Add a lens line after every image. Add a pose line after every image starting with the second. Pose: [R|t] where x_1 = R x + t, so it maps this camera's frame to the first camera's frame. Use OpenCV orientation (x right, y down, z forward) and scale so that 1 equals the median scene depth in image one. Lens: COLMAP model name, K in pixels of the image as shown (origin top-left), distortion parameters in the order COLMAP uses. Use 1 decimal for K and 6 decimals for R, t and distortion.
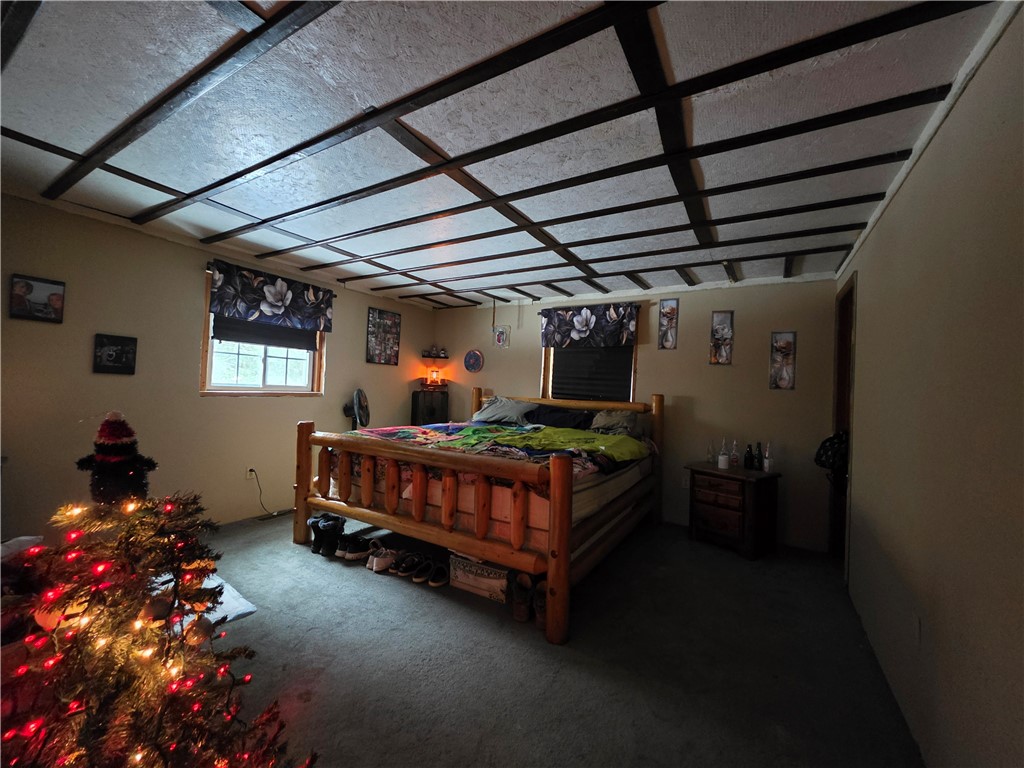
lens RADIAL K [[411.3, 0, 512.0], [0, 411.3, 384.0], [0, 0, 1]] dist [0.006438, -0.000139]
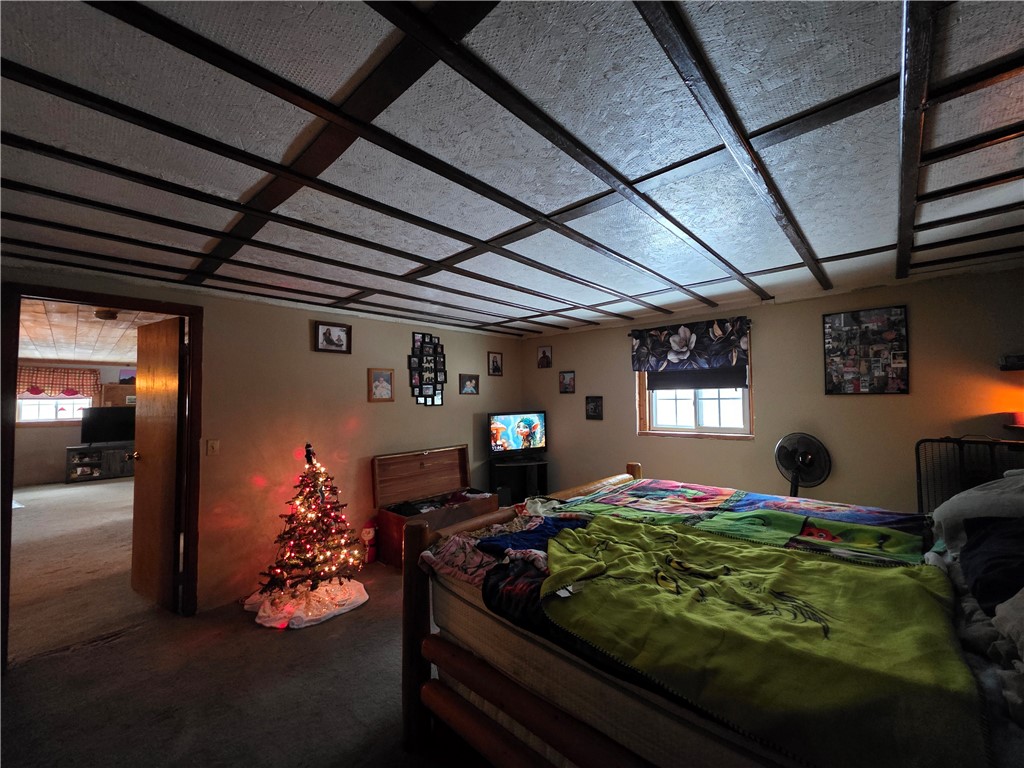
lens RADIAL K [[411.3, 0, 512.0], [0, 411.3, 384.0], [0, 0, 1]] dist [0.006438, -0.000139]
pose [[-0.200593, -0.080255, -0.976382, 0.529511], [0.017091, 0.996201, -0.085396, -0.024230], [0.979526, -0.033817, -0.198460, 0.758974]]
